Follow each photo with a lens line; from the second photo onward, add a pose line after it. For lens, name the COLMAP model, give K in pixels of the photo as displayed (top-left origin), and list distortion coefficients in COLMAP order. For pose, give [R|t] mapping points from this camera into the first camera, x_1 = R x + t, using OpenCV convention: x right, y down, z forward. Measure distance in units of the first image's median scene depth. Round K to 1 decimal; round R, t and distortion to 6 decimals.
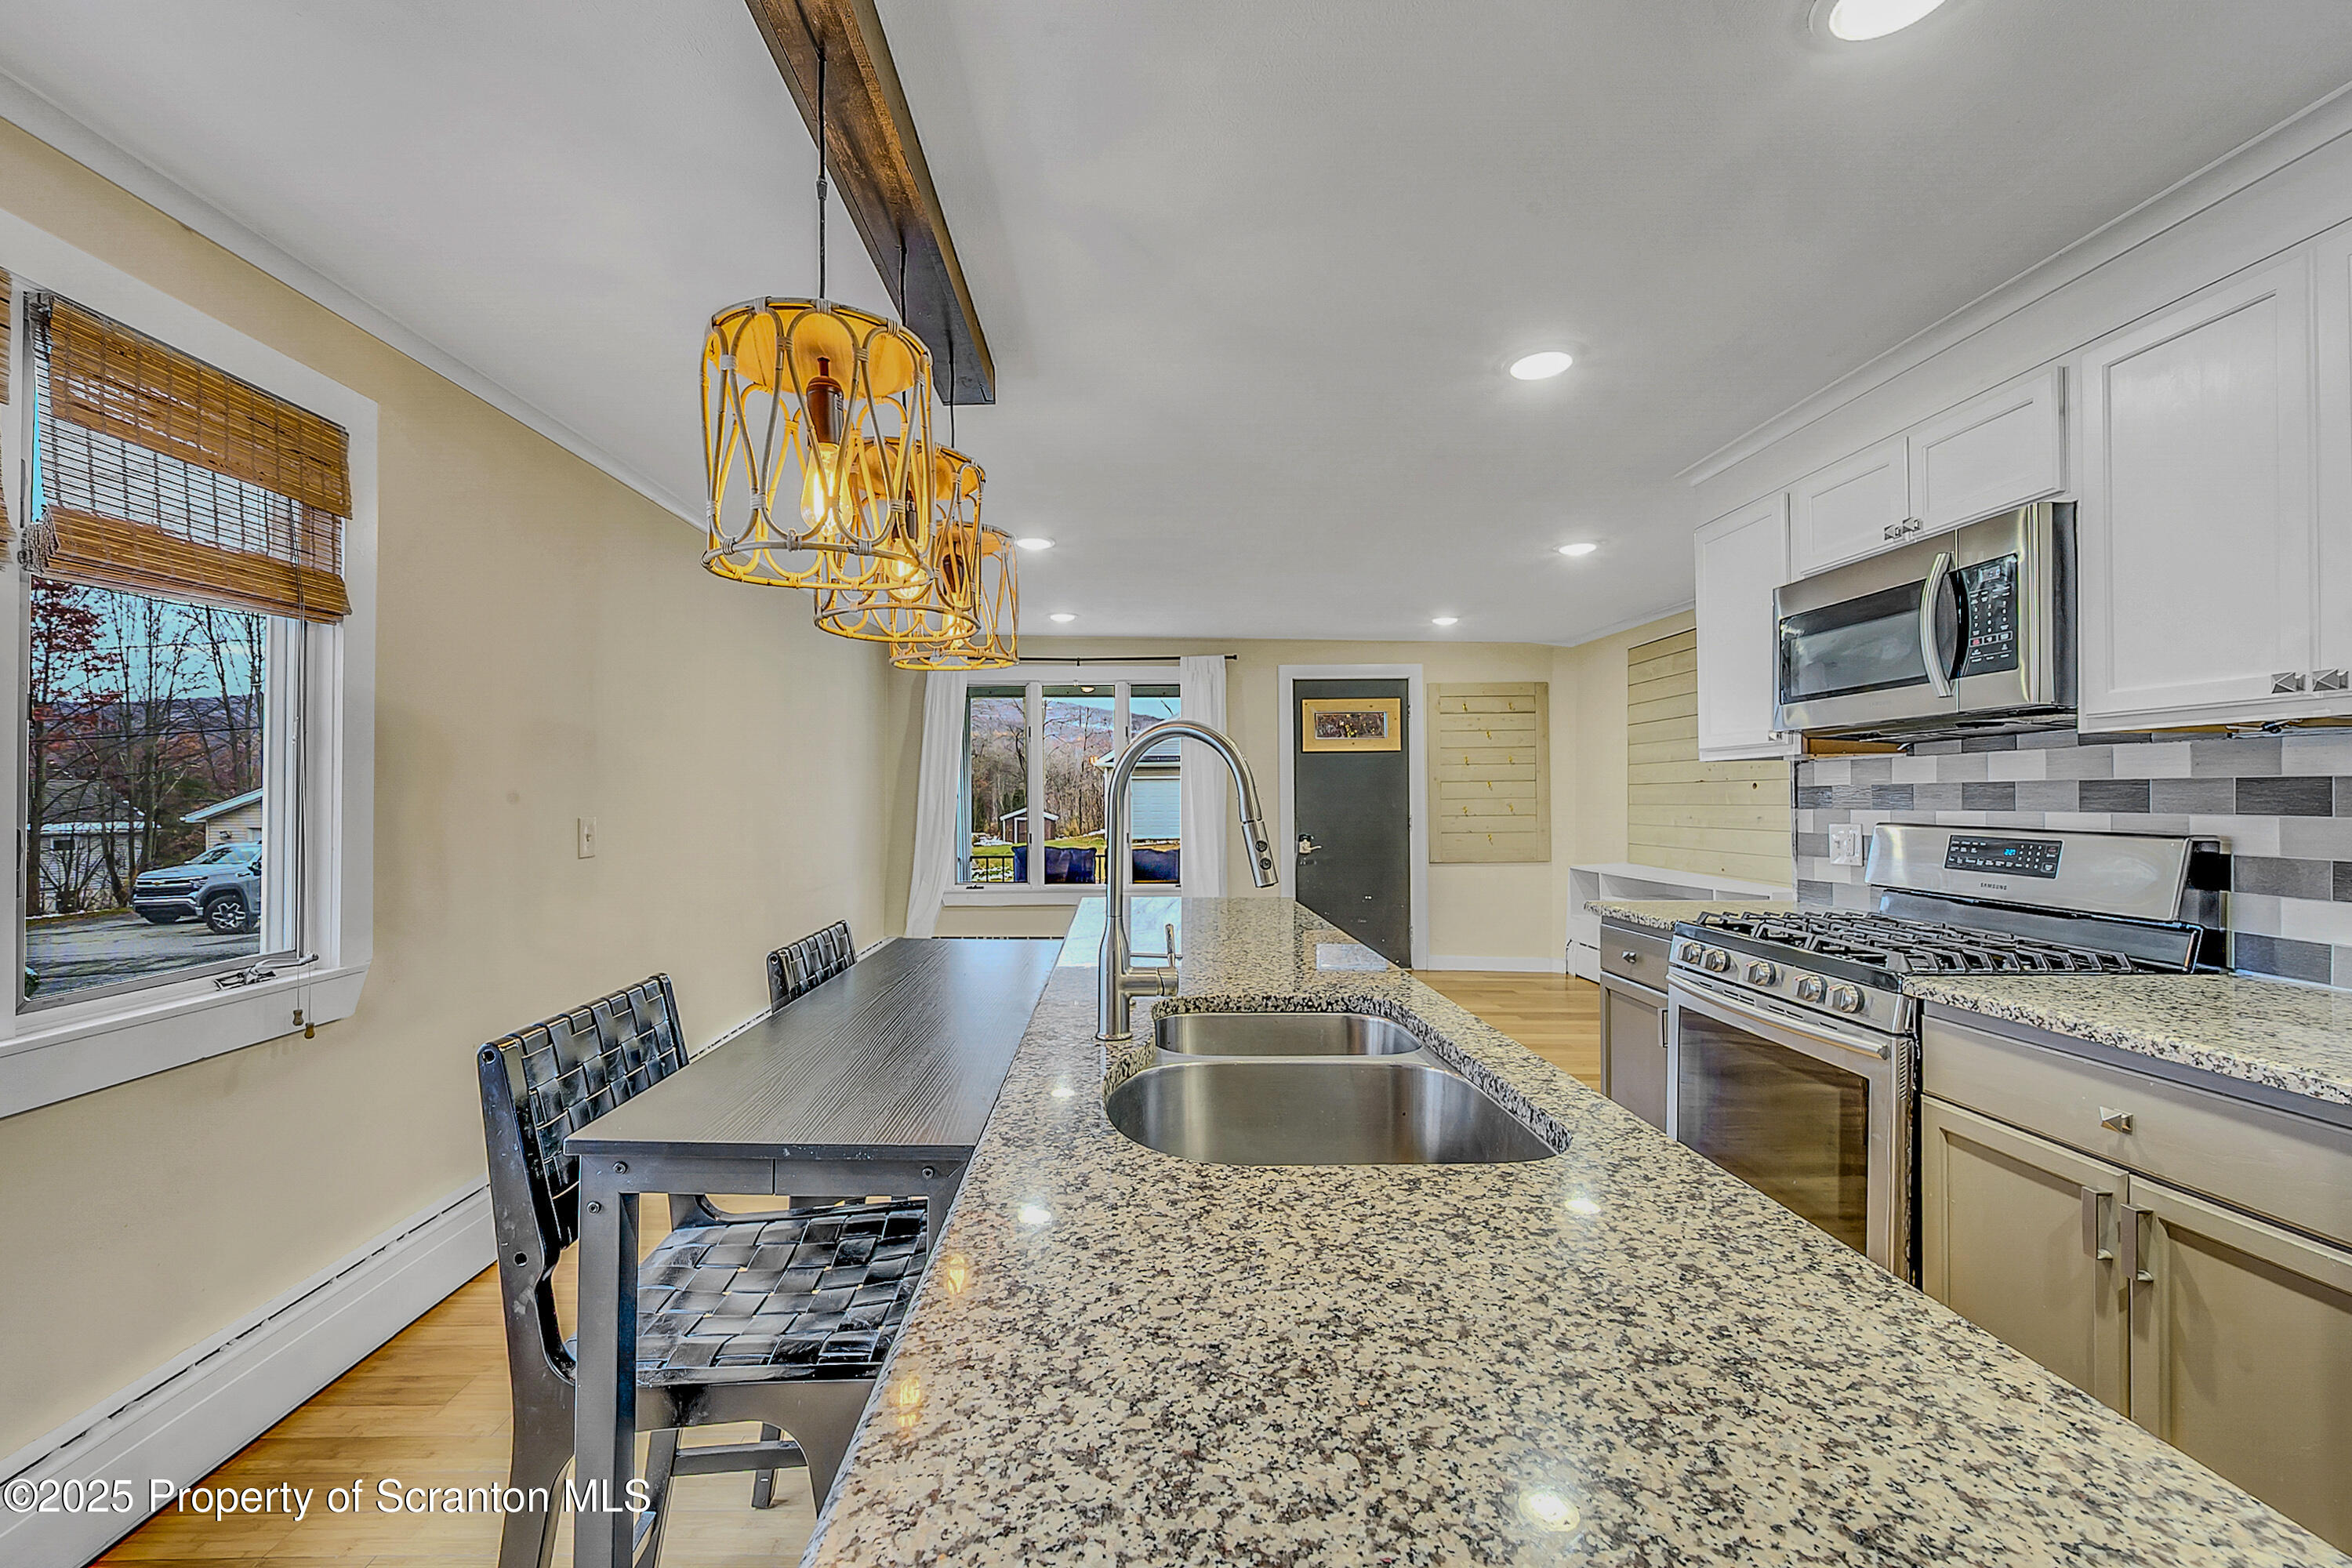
lens RADIAL K [[942.4, 0, 1185.9], [0, 942.4, 778.5], [0, 0, 1]] dist [0.000774, -0.000484]
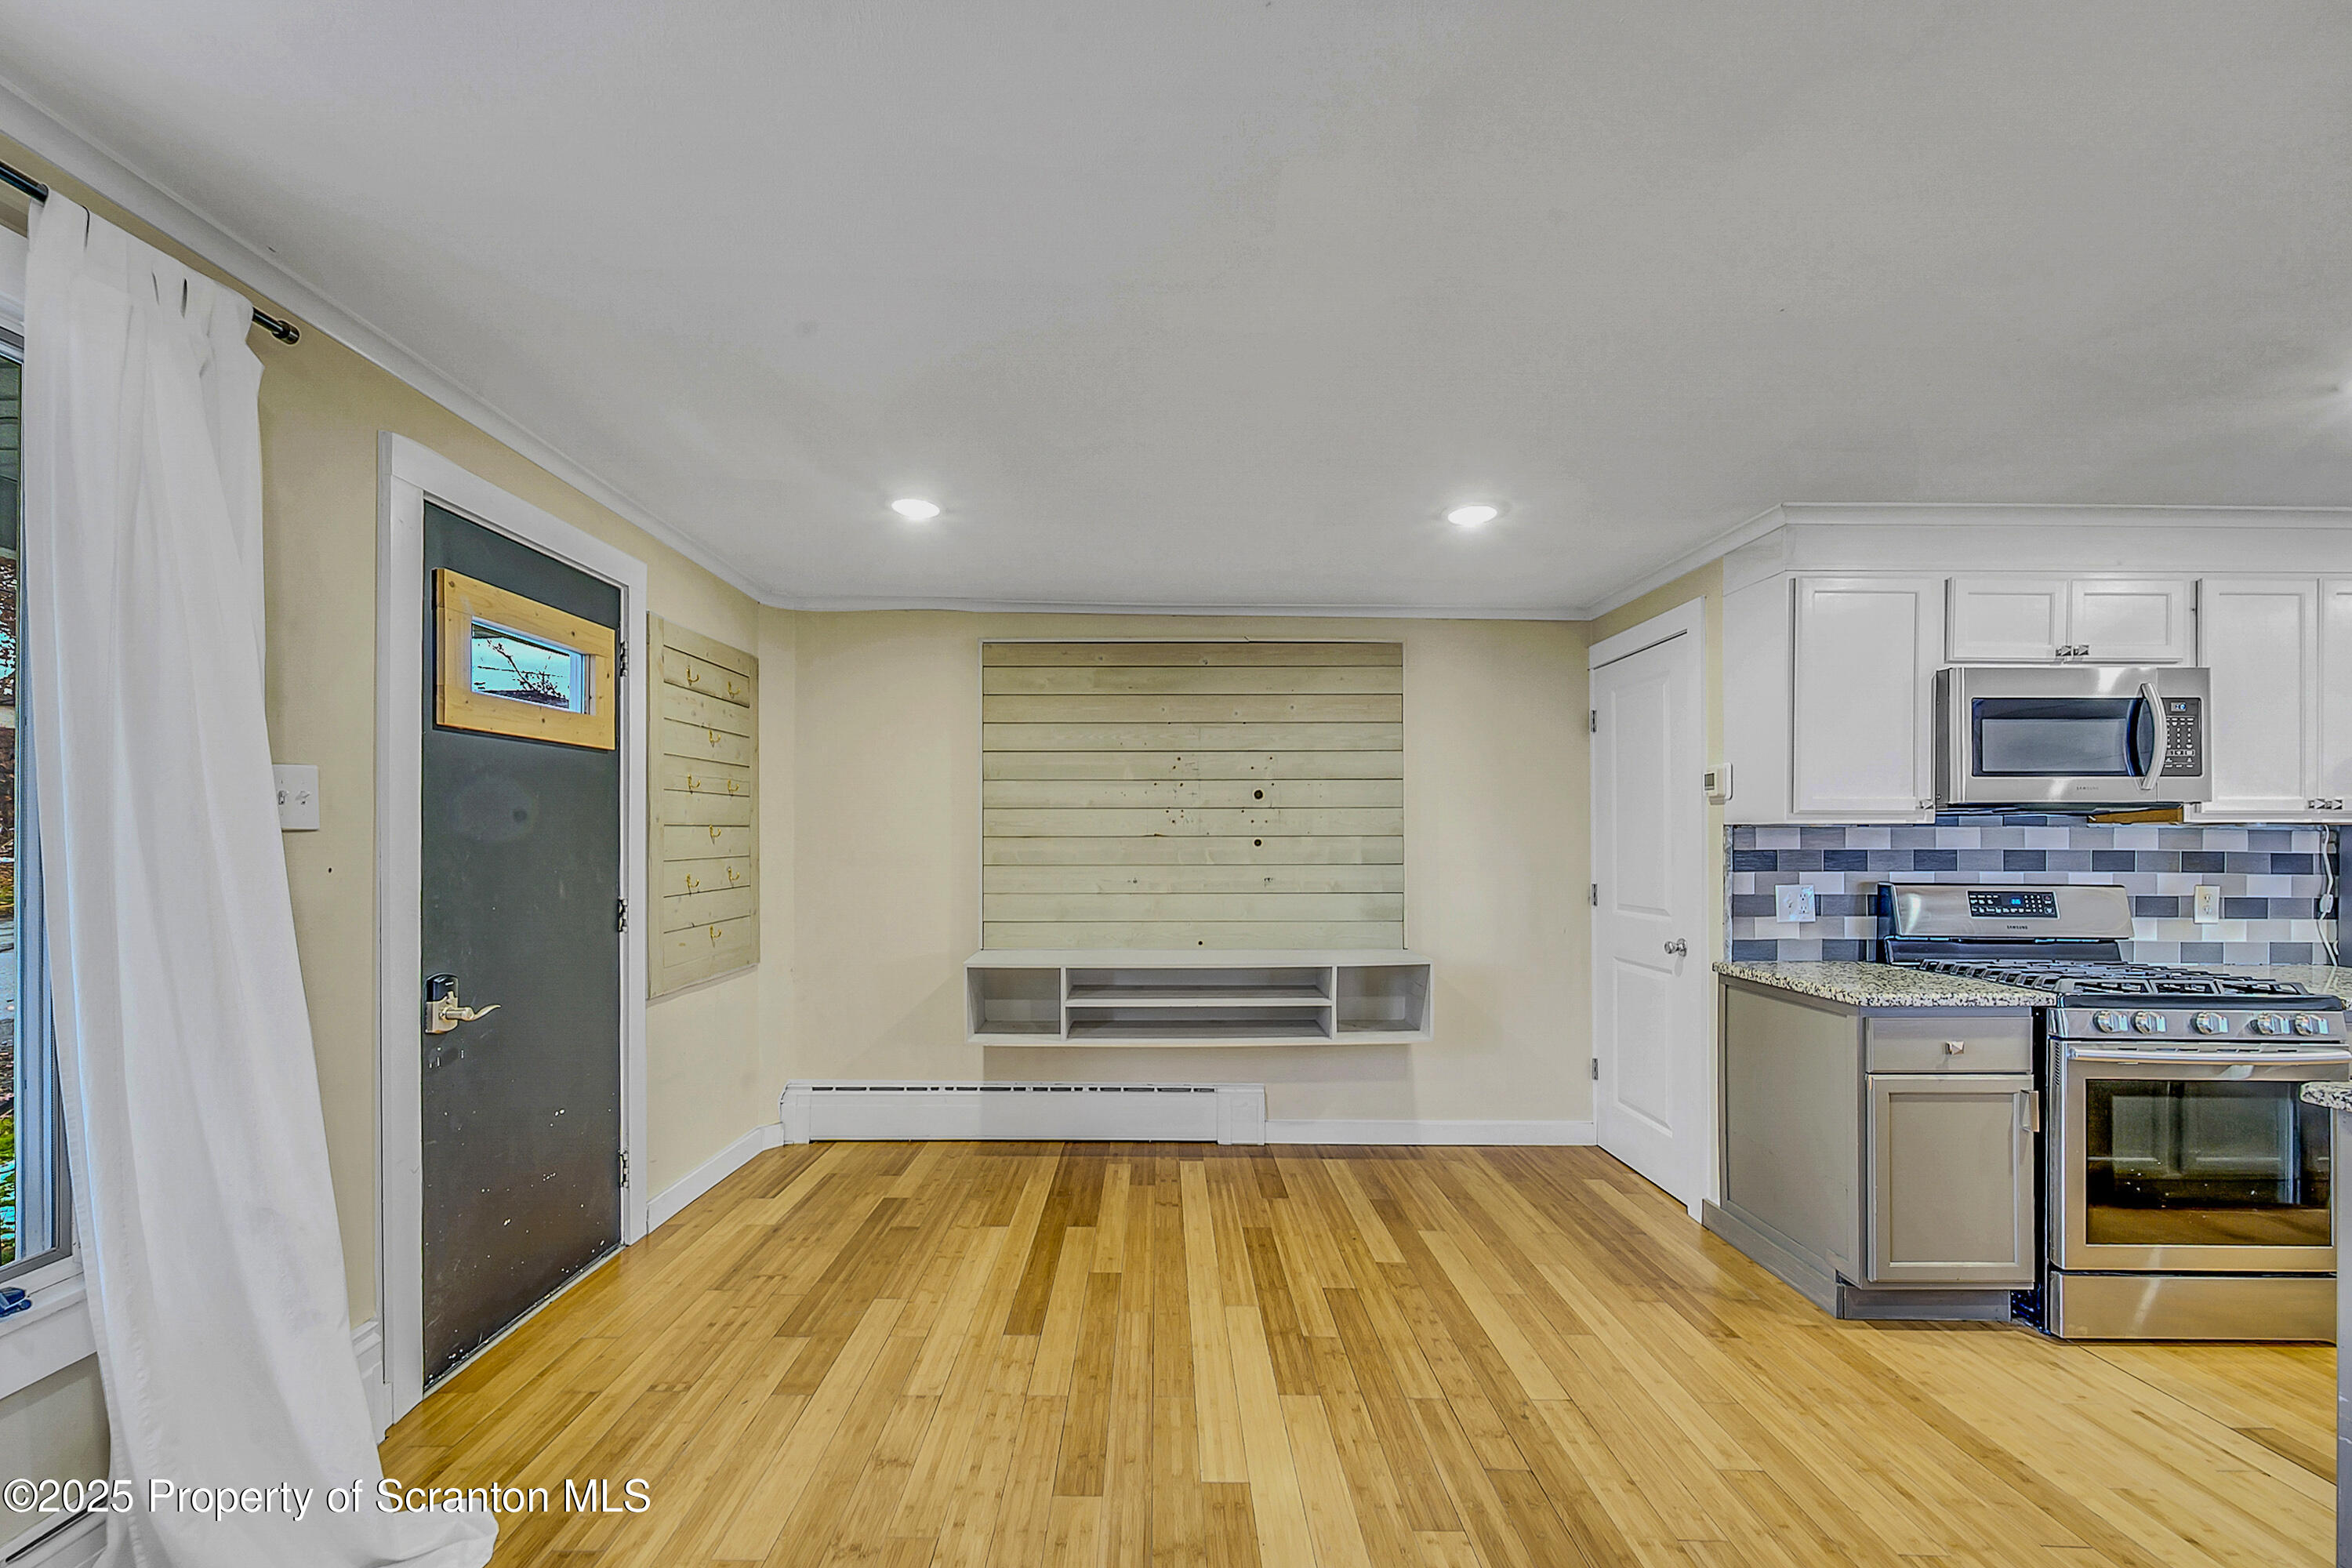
lens RADIAL K [[932.7, 0, 1163.1], [0, 932.7, 842.5], [0, 0, 1]] dist [-0.001141, -0.000337]
pose [[0.055590, 0.001367, 0.998453, -0.537996], [-0.022623, 0.999744, -0.000109, 0.019036], [-0.998197, -0.022582, 0.055607, 2.084502]]
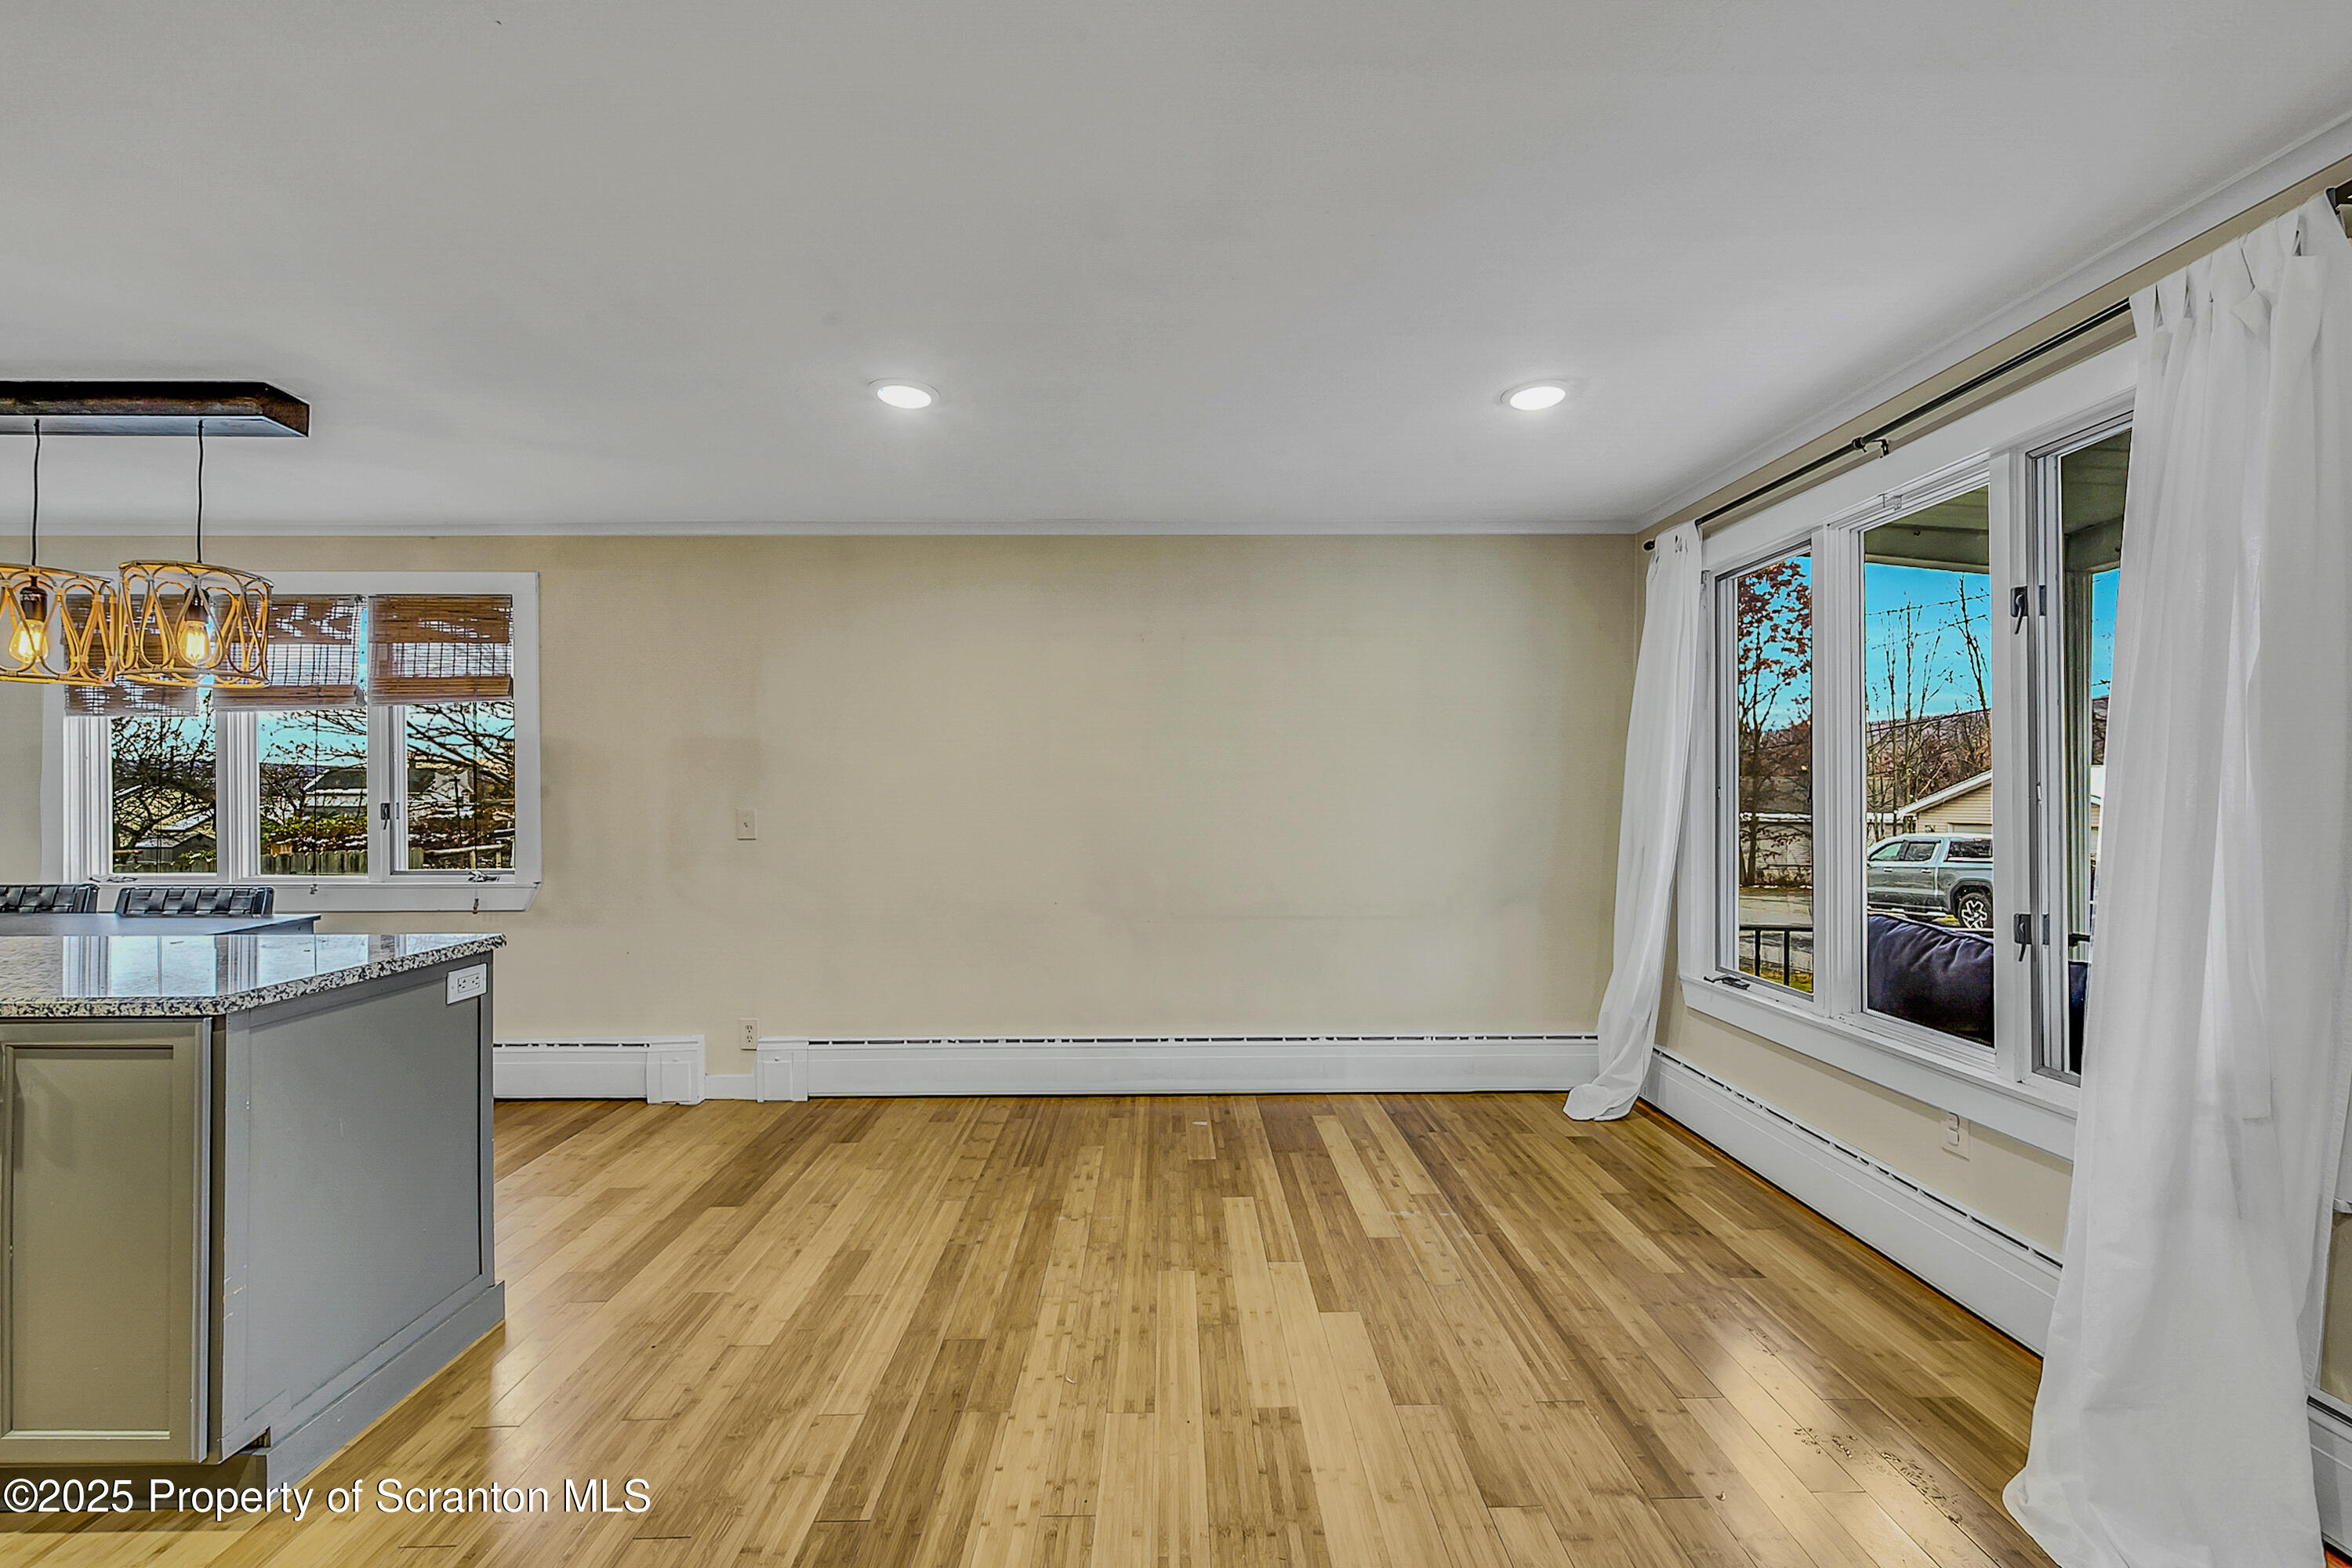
lens RADIAL K [[1045.3, 0, 1144.8], [0, 1045.3, 814.1], [0, 0, 1]] dist [-0.001092, -0.000024]
pose [[-0.036082, 0.024552, -0.999047, 0.964625], [0.017860, 0.999554, 0.023919, 0.031152], [0.999189, -0.016980, -0.036505, 1.956917]]
